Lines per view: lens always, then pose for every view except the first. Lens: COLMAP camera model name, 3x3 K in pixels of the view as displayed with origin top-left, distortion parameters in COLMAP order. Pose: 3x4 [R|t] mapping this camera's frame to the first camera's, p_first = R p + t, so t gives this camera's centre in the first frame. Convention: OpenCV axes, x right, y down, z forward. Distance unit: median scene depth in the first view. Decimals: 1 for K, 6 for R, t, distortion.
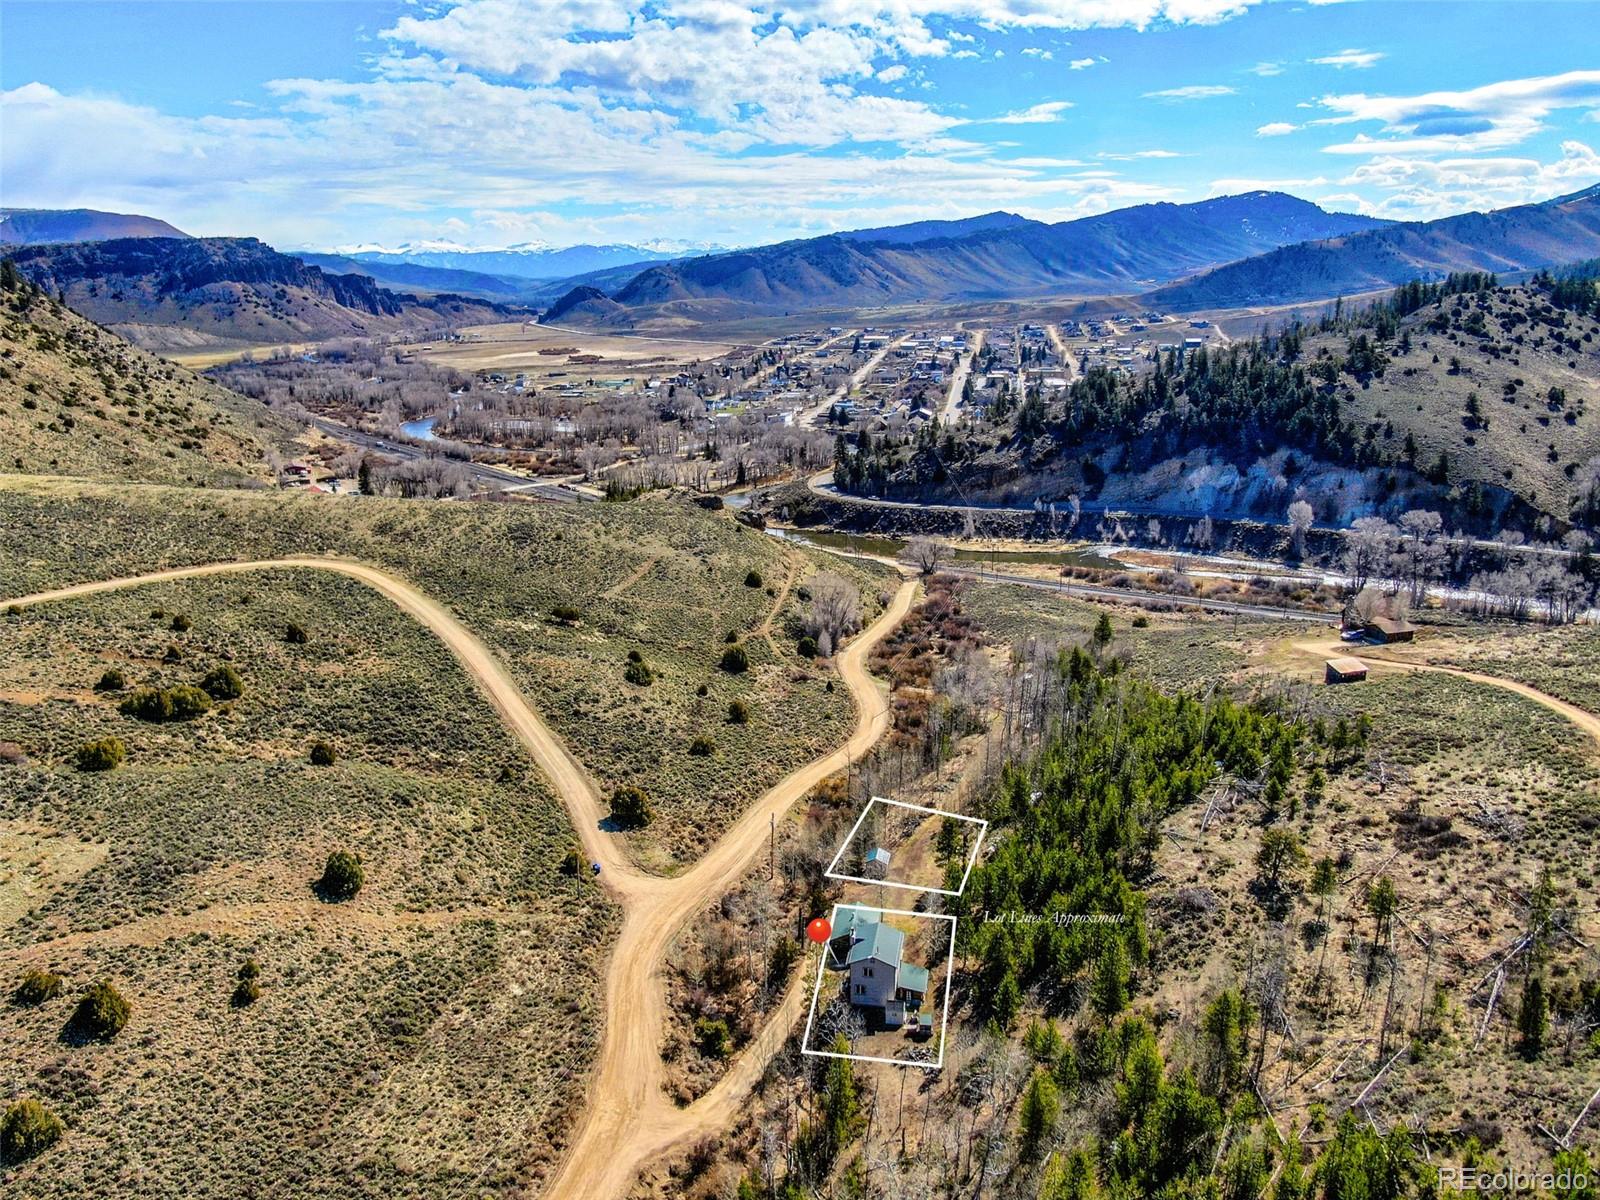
lens RADIAL K [[1161.3, 0, 800.0], [0, 1161.3, 600.0], [0, 0, 1]] dist [-0.009181, 0.031176]
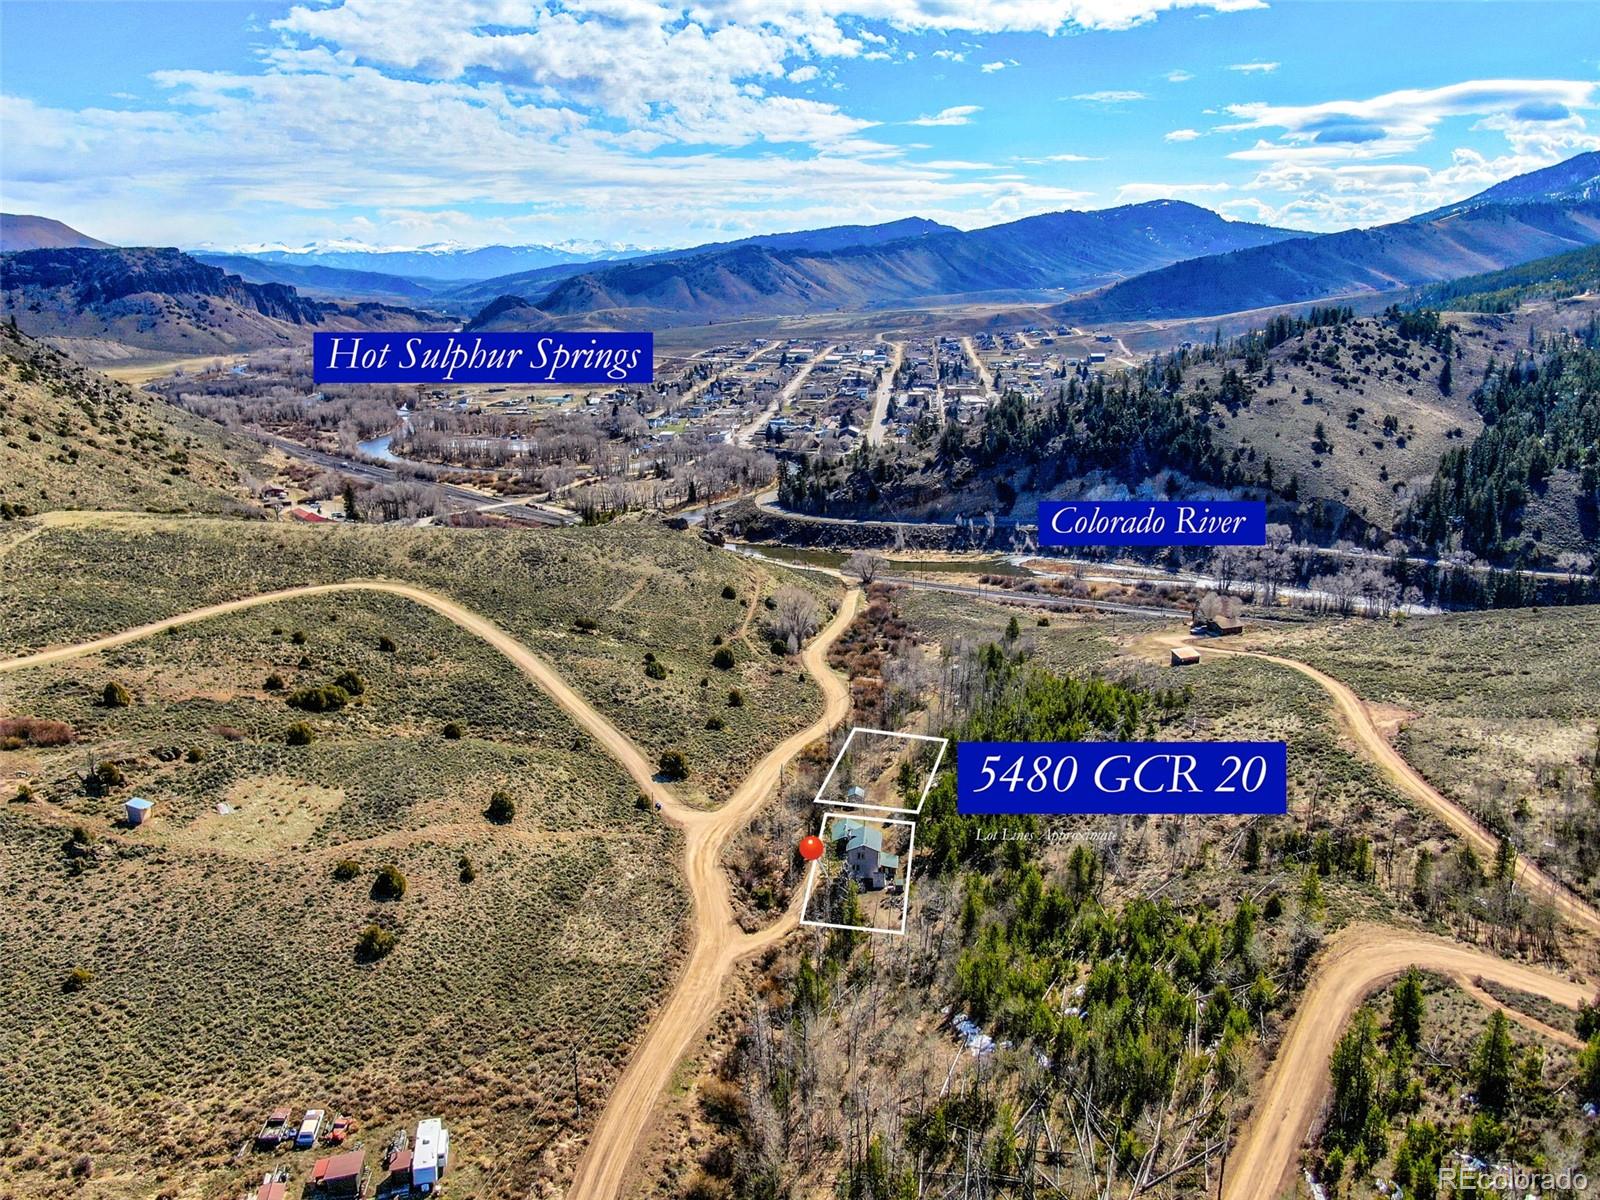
lens RADIAL K [[1161.3, 0, 800.0], [0, 1161.3, 600.0], [0, 0, 1]] dist [-0.009181, 0.031176]
pose [[0.997596, -0.016566, 0.067291, -0.031164], [0.016605, 0.999862, -0.000015, -0.005584], [-0.067282, 0.001132, 0.997733, -0.139530]]
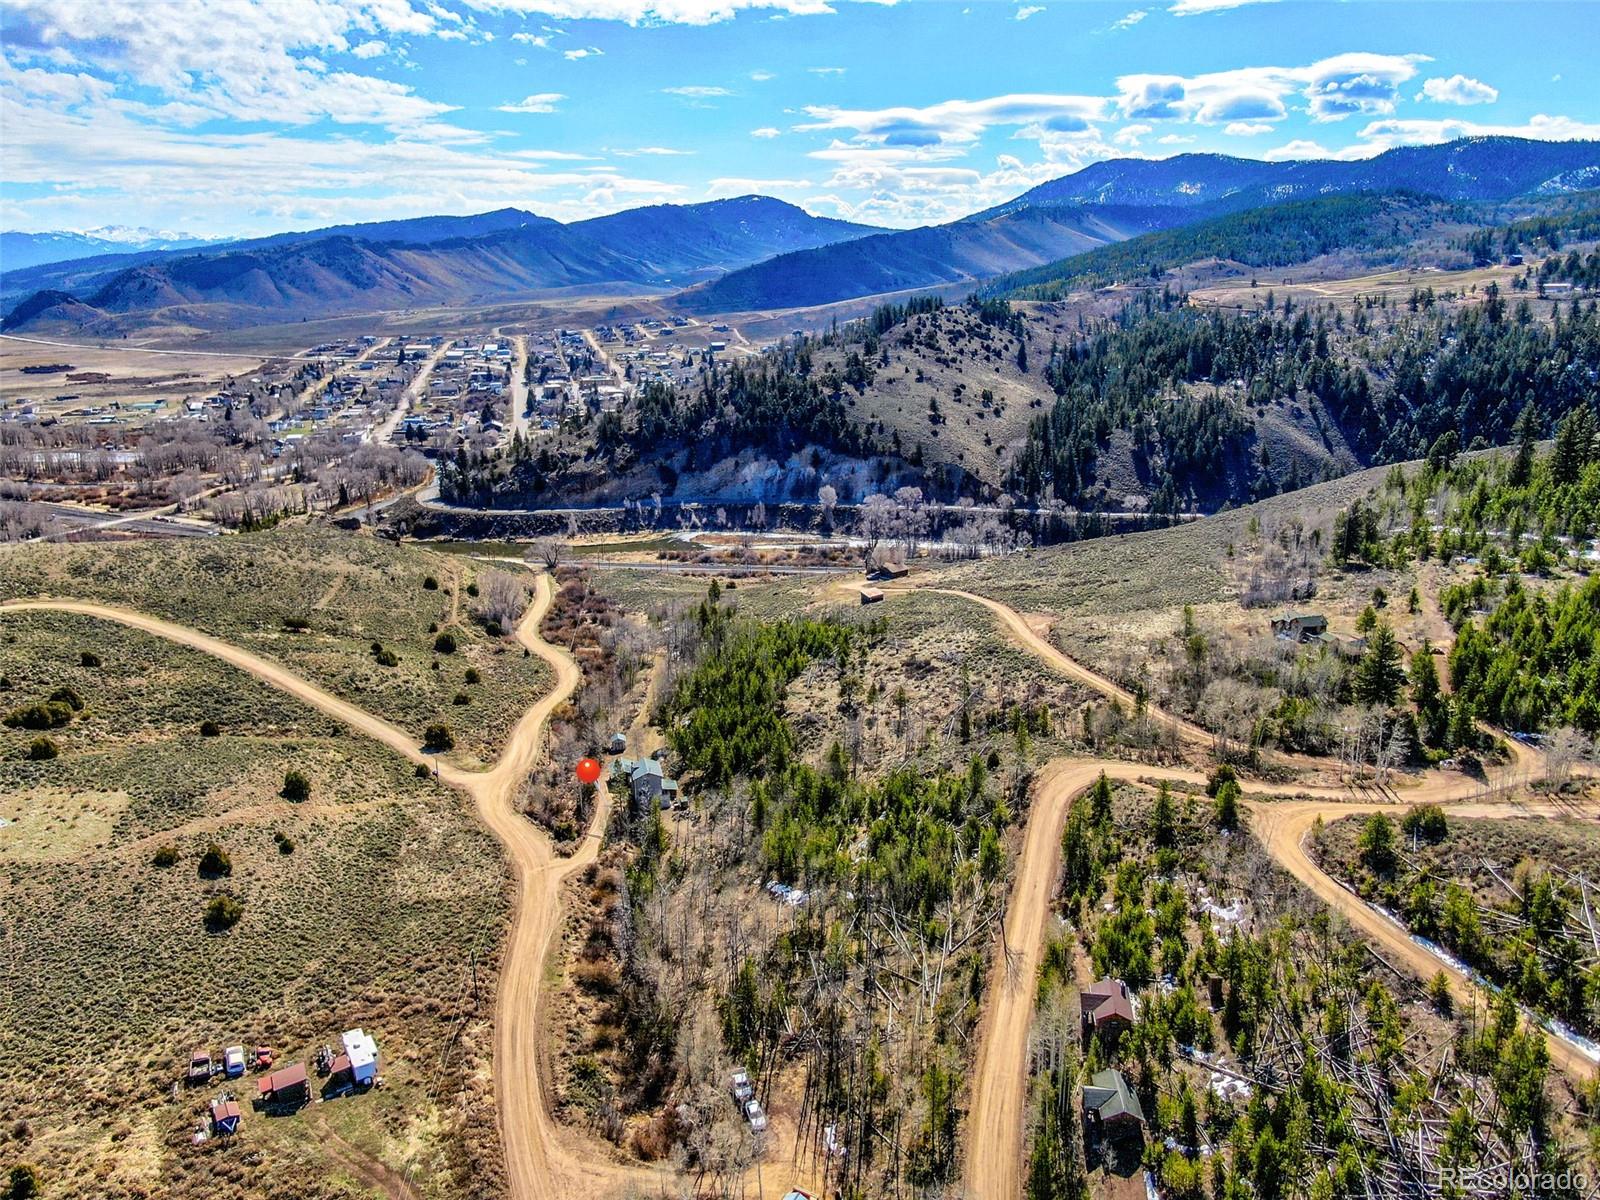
lens RADIAL K [[1162.8, 0, 800.0], [0, 1162.8, 600.0], [0, 0, 1]] dist [-0.030662, 0.080259]
pose [[0.921668, -0.105621, 0.373327, -0.091692], [0.103725, 0.994286, 0.025226, 0.006364], [-0.373858, 0.015473, 0.927357, -0.187433]]
